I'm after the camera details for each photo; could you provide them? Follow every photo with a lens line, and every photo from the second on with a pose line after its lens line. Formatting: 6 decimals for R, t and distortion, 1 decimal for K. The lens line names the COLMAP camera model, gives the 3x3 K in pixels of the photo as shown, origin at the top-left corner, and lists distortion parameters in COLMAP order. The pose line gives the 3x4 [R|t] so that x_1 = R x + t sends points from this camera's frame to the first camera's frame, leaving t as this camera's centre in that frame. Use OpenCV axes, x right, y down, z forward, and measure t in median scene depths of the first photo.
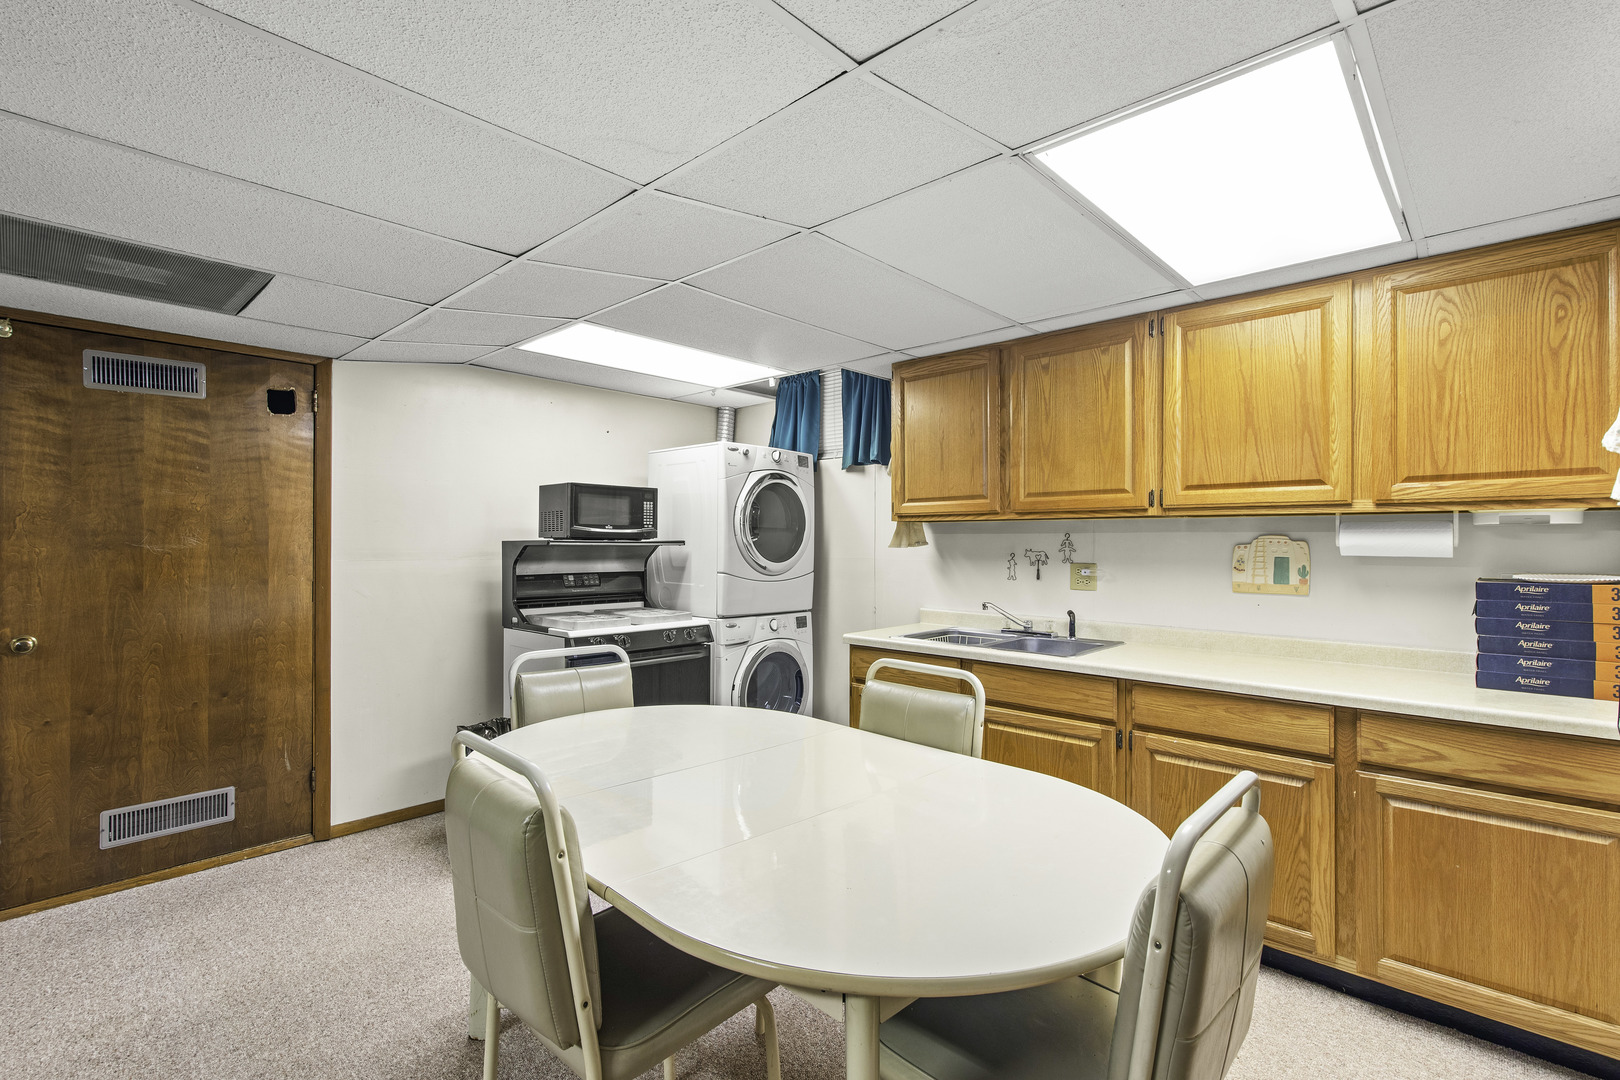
lens RADIAL K [[730.2, 0, 814.7], [0, 730.2, 538.2], [0, 0, 1]] dist [0.007133, -0.001662]
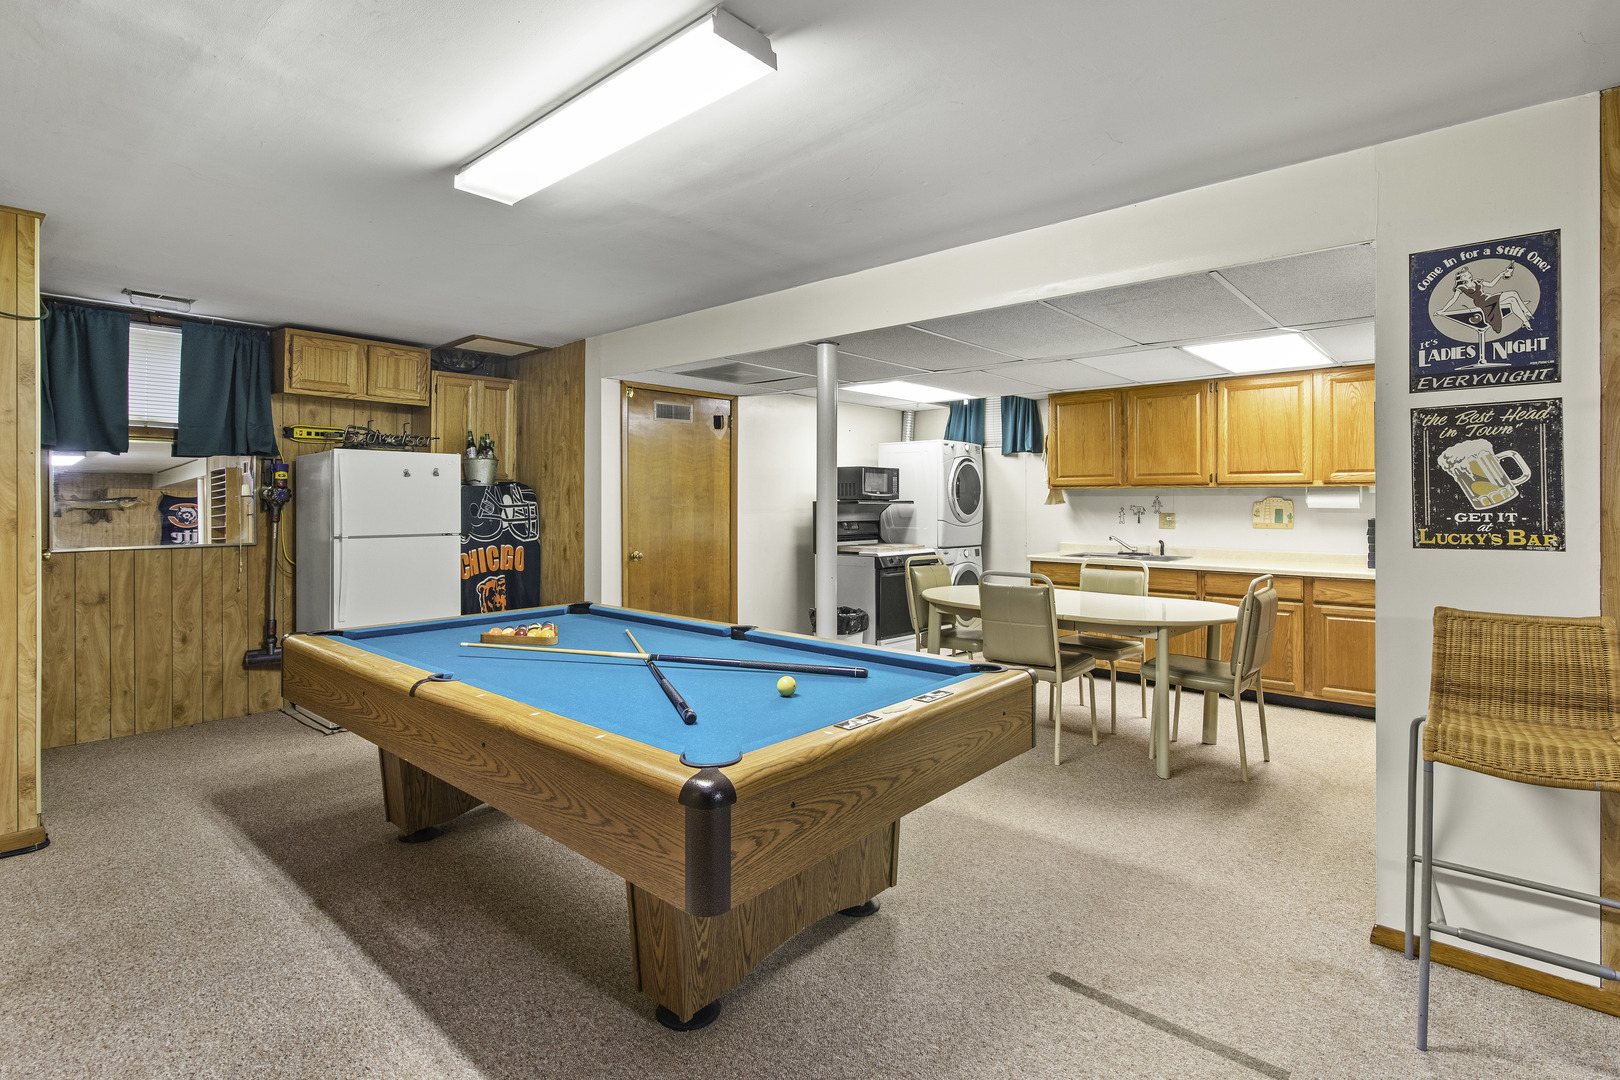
lens RADIAL K [[792.6, 0, 804.8], [0, 792.6, 497.7], [0, 0, 1]] dist [0.011098, -0.000283]
pose [[0.999490, -0.002539, 0.031819, -0.592451], [0.002500, 0.999996, 0.001254, -0.008002], [-0.031822, -0.001174, 0.999493, -0.922990]]
